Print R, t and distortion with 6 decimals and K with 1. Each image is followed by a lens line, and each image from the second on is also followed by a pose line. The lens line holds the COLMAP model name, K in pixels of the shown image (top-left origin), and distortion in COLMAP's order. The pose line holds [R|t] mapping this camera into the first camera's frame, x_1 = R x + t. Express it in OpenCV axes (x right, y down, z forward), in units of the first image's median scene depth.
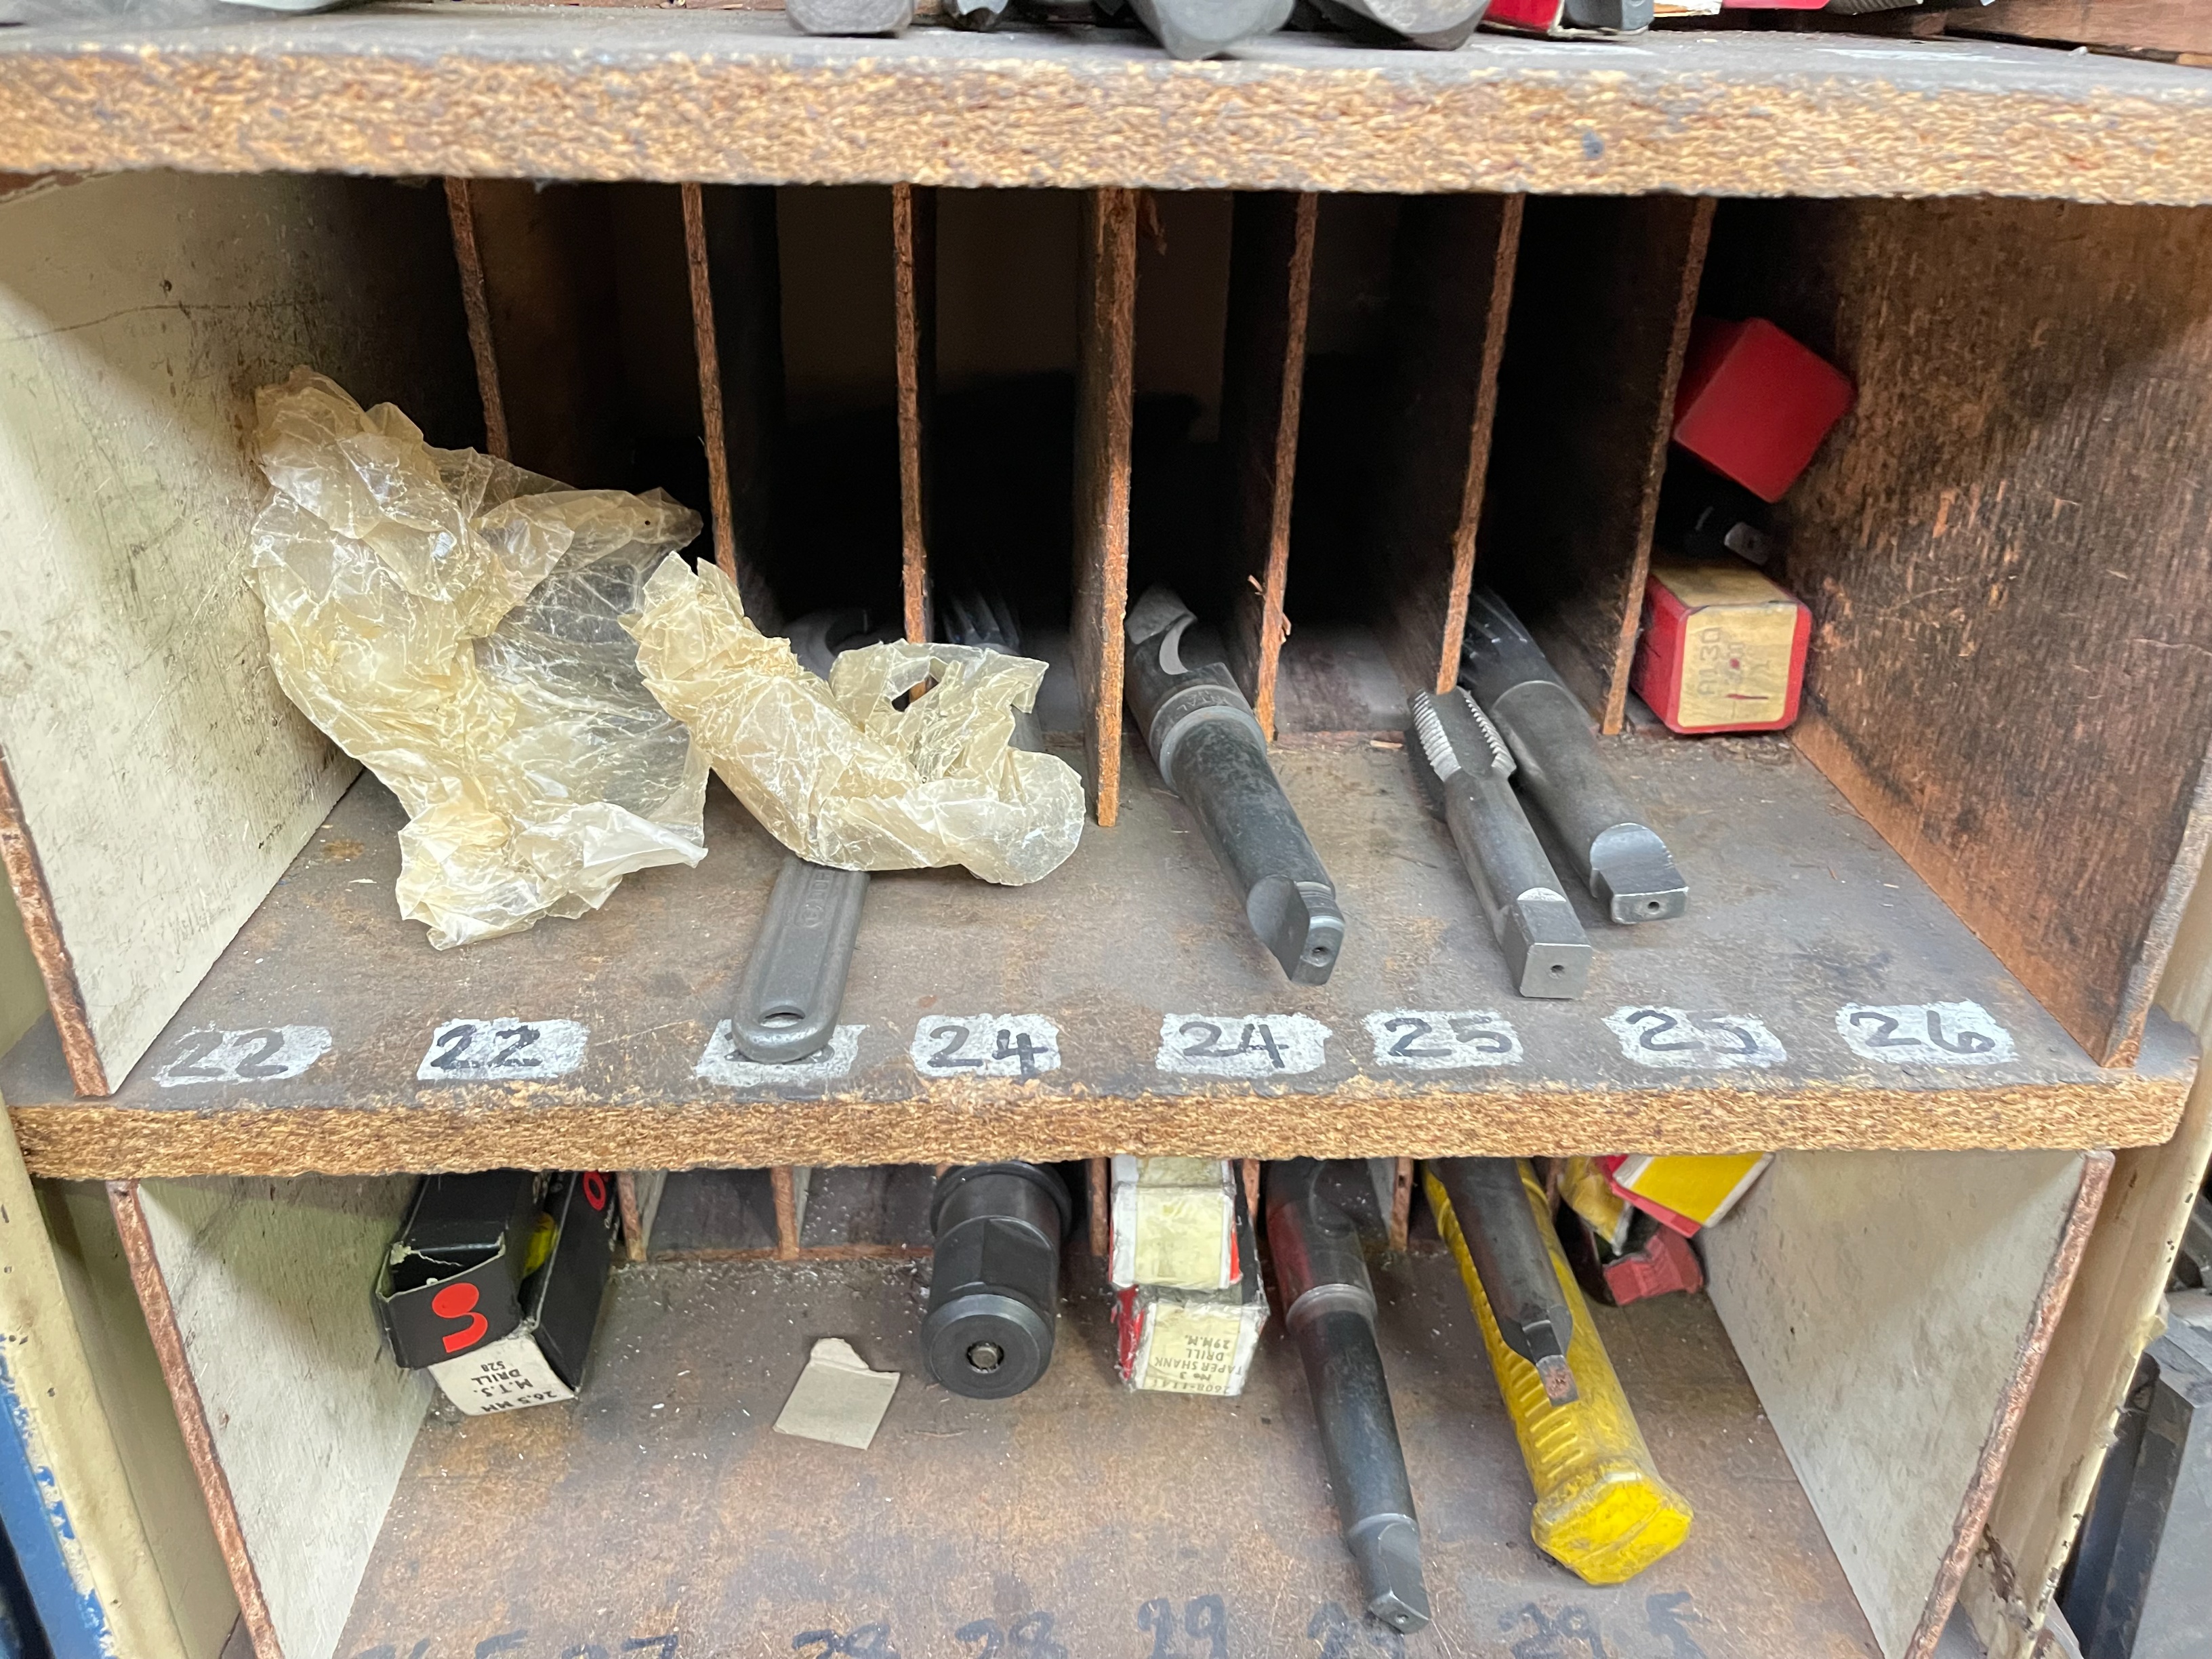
lens RADIAL K [[1647.2, 0, 1104.1], [0, 1647.2, 844.4], [0, 0, 1]] dist [0.051674, -0.090099]
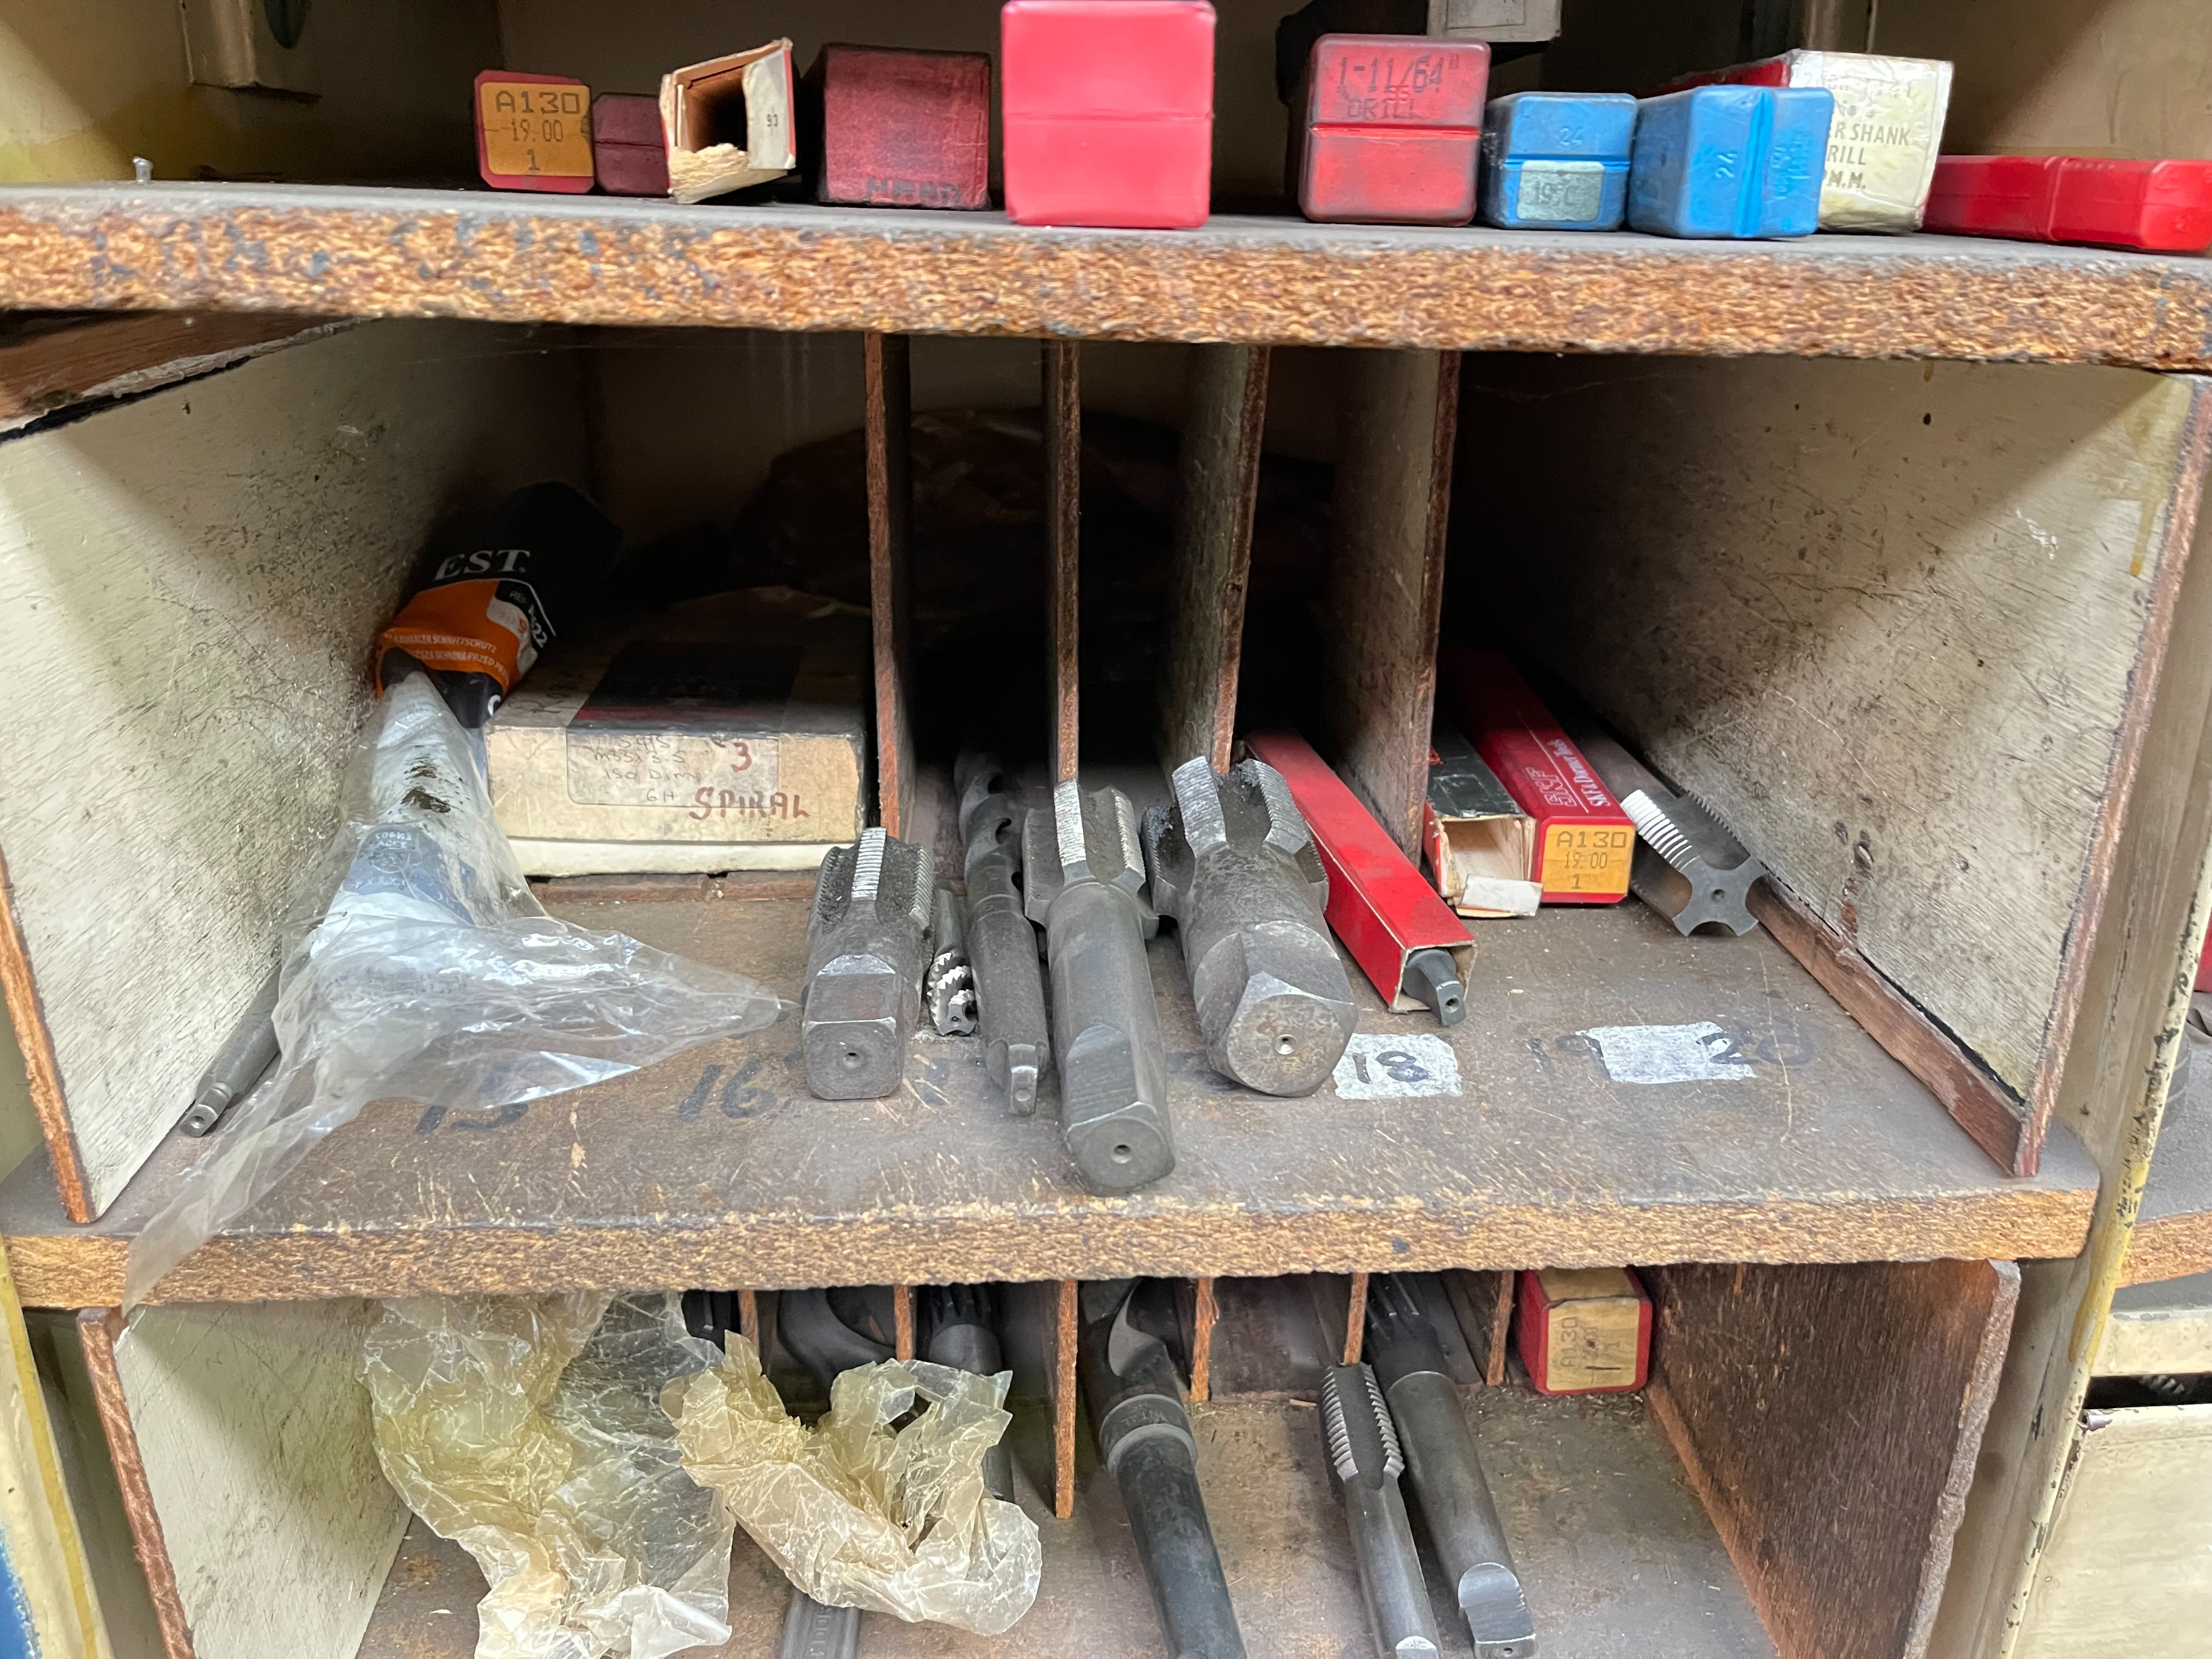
lens RADIAL K [[1658.1, 0, 1110.0], [0, 1658.1, 845.1], [0, 0, 1]] dist [0.005573, 0.004965]
pose [[0.999923, -0.007615, 0.009816, 0.032407], [0.008553, 0.995015, -0.099359, -0.448017], [-0.009010, 0.099435, 0.995003, -0.283623]]
